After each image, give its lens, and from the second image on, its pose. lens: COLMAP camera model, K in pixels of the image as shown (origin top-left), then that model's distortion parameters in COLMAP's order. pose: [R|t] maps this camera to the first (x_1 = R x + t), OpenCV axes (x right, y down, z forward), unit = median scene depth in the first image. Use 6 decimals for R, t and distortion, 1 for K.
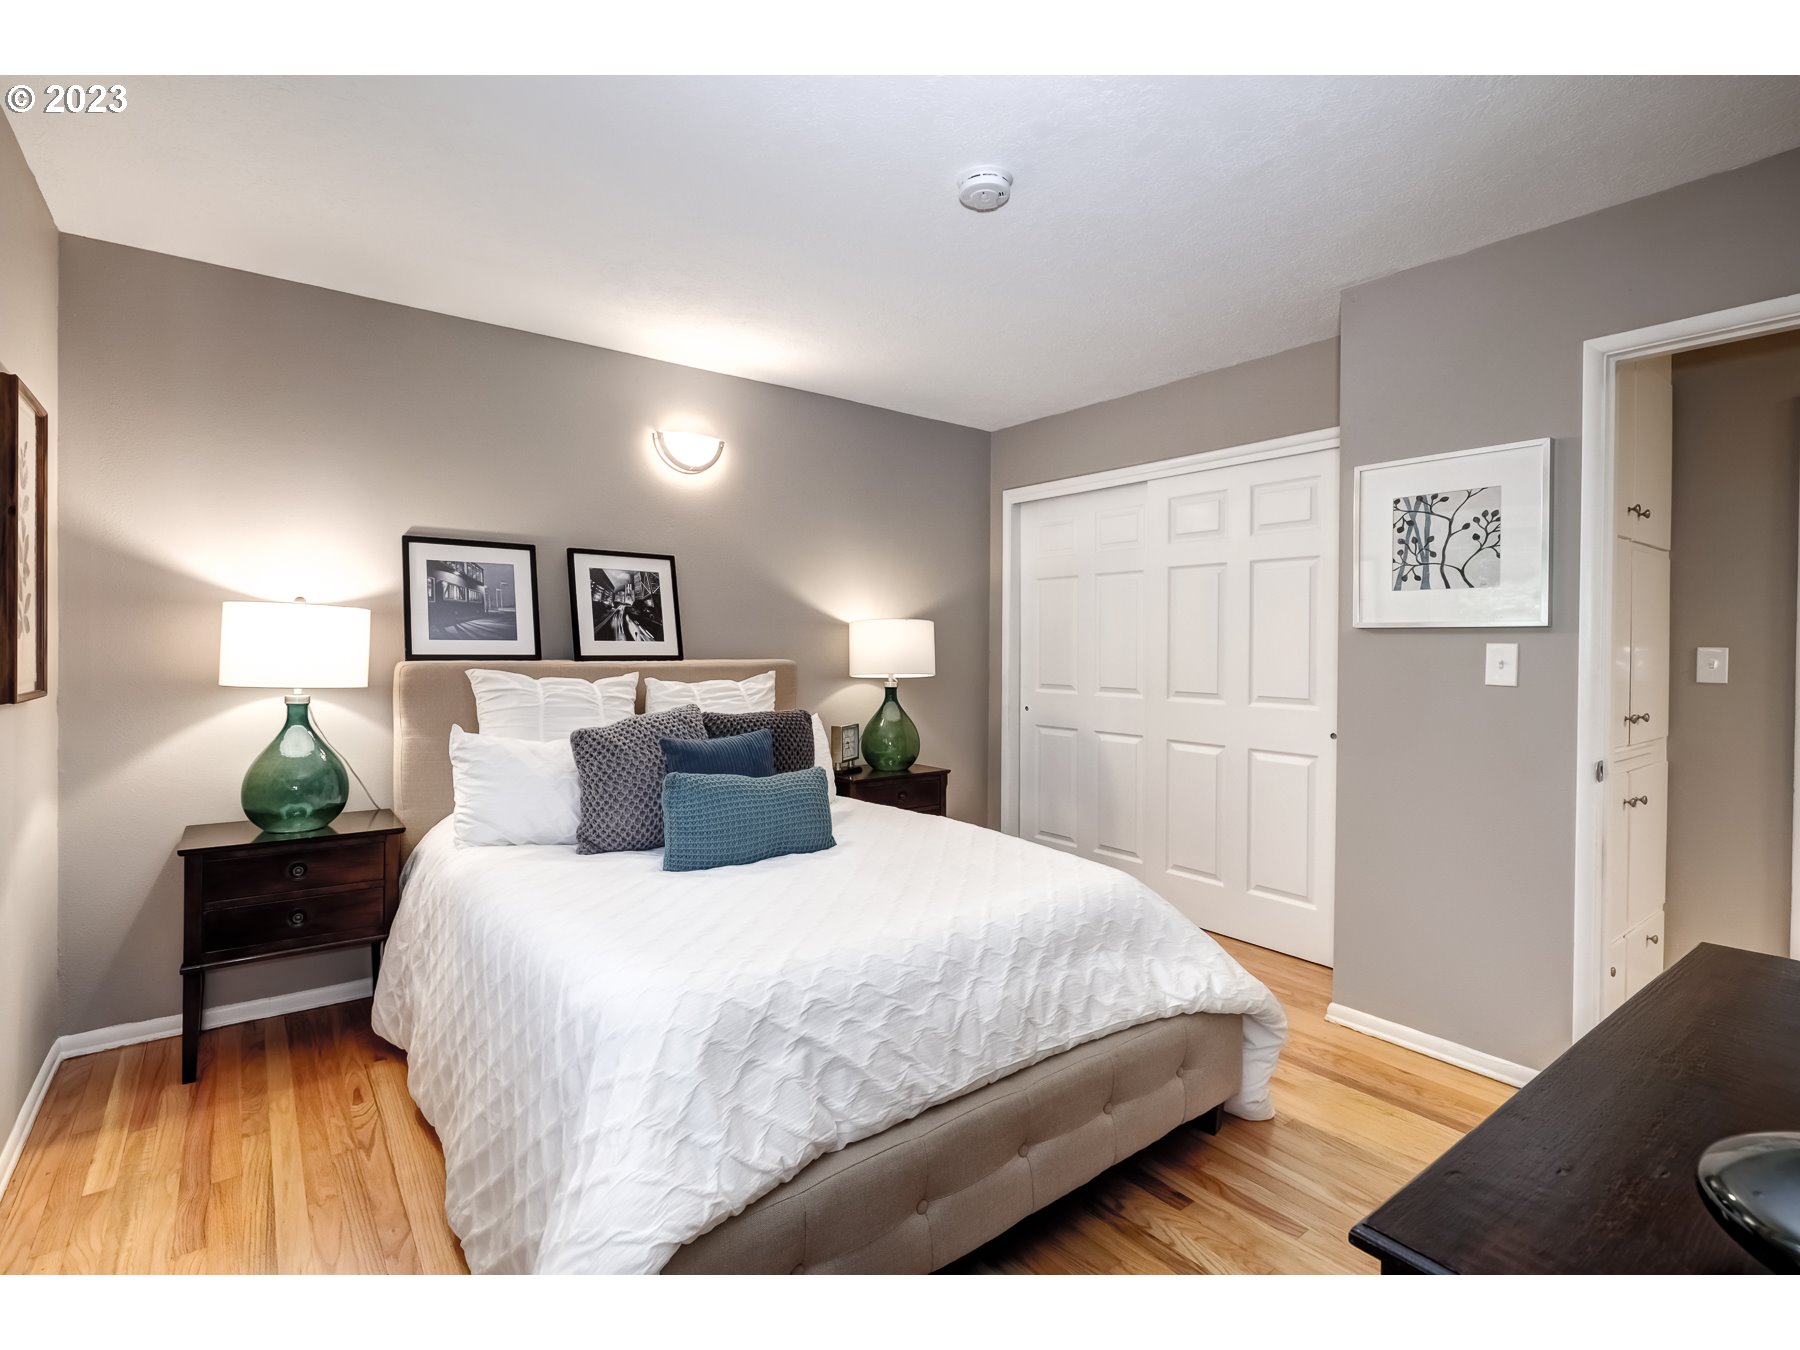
lens RADIAL K [[848.9, 0, 891.9], [0, 848.9, 675.3], [0, 0, 1]] dist [-0.001399, -0.000027]
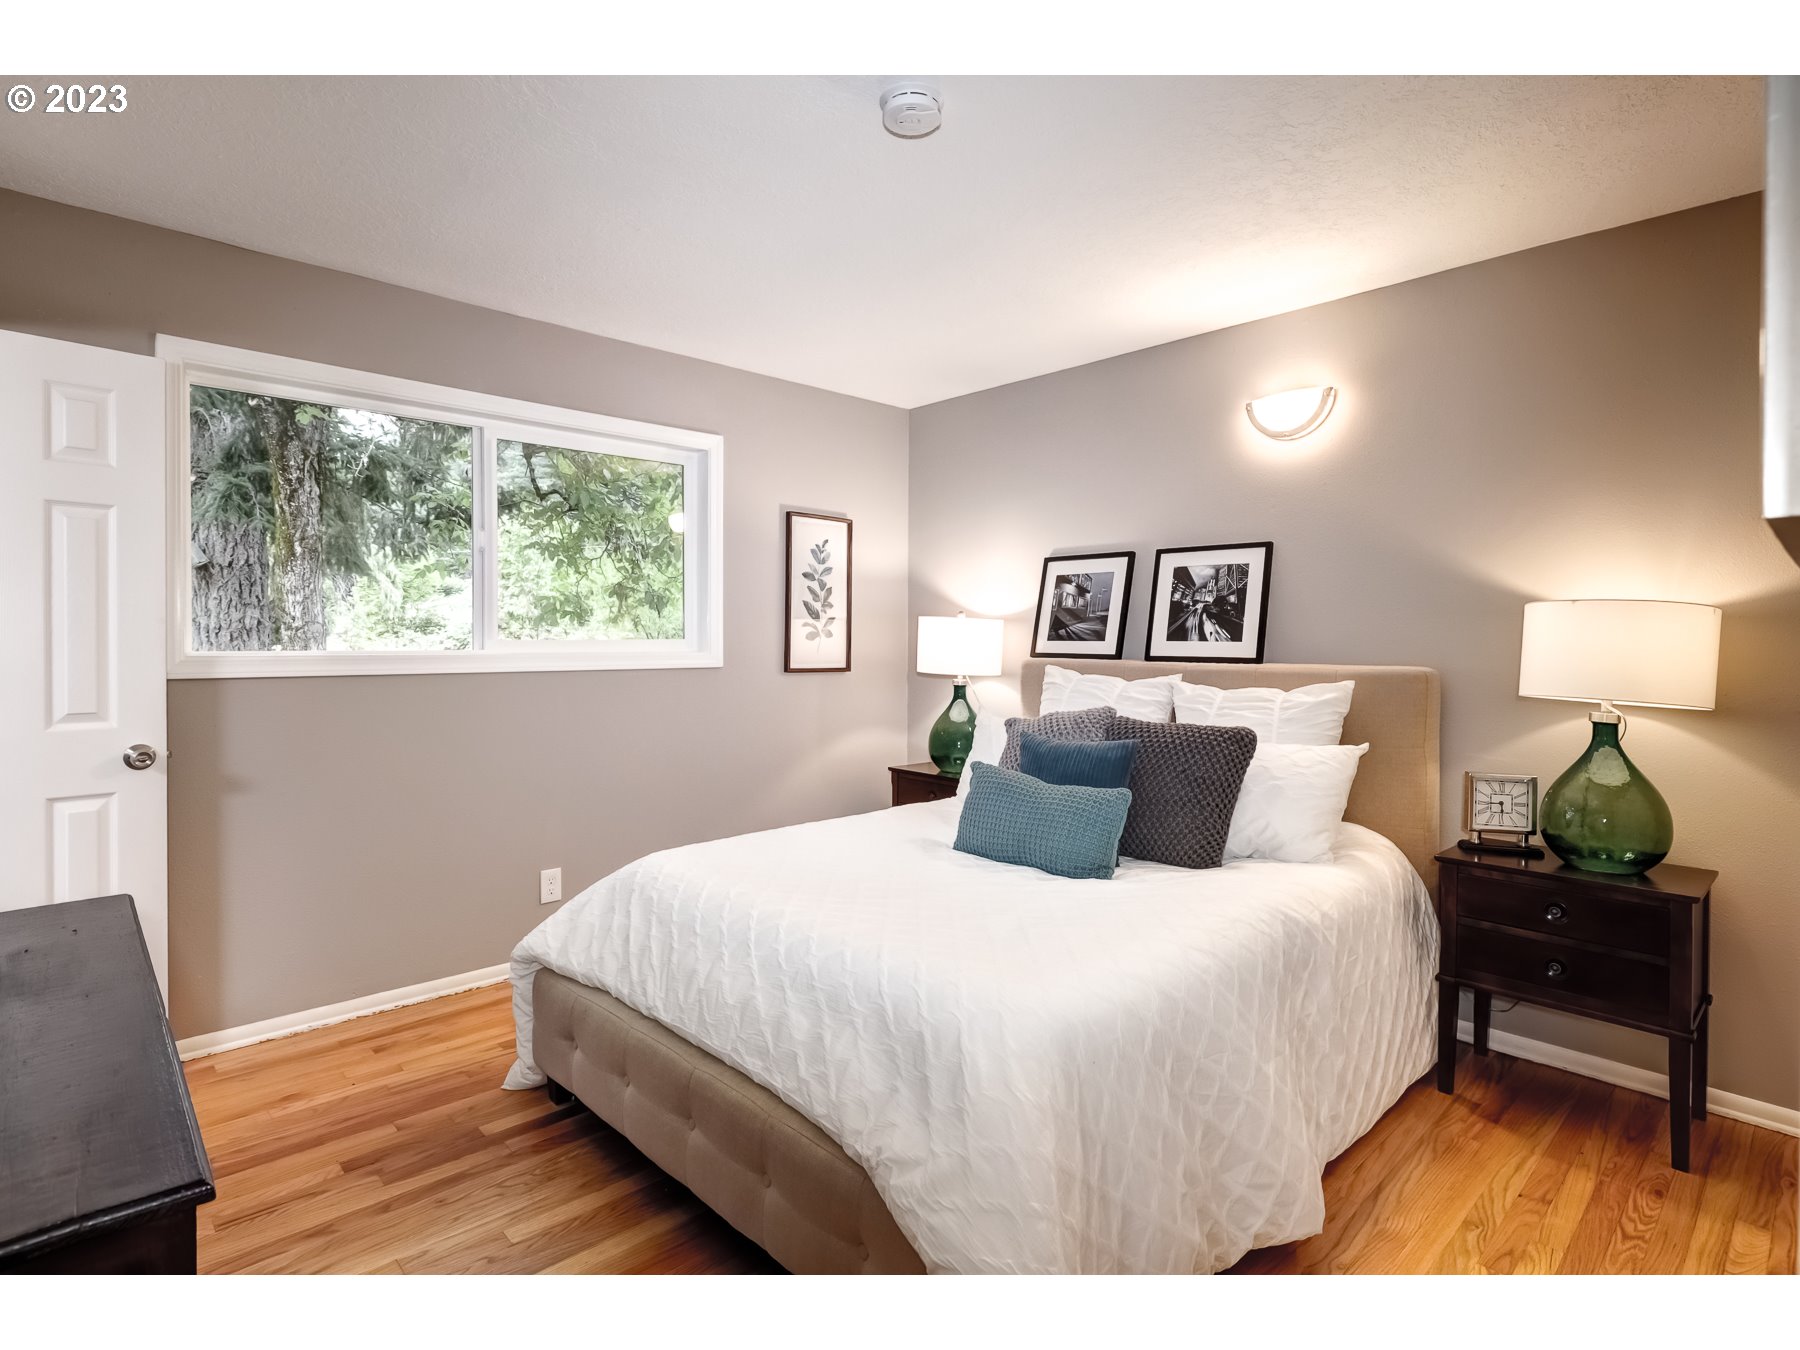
lens RADIAL K [[911.7, 0, 894.8], [0, 911.7, 659.9], [0, 0, 1]] dist [-0.013382, -0.000135]
pose [[0.113275, 0.010279, -0.993511, 0.642639], [-0.046041, 0.998927, 0.005085, -0.009732], [0.992496, 0.045167, 0.113626, 0.555351]]
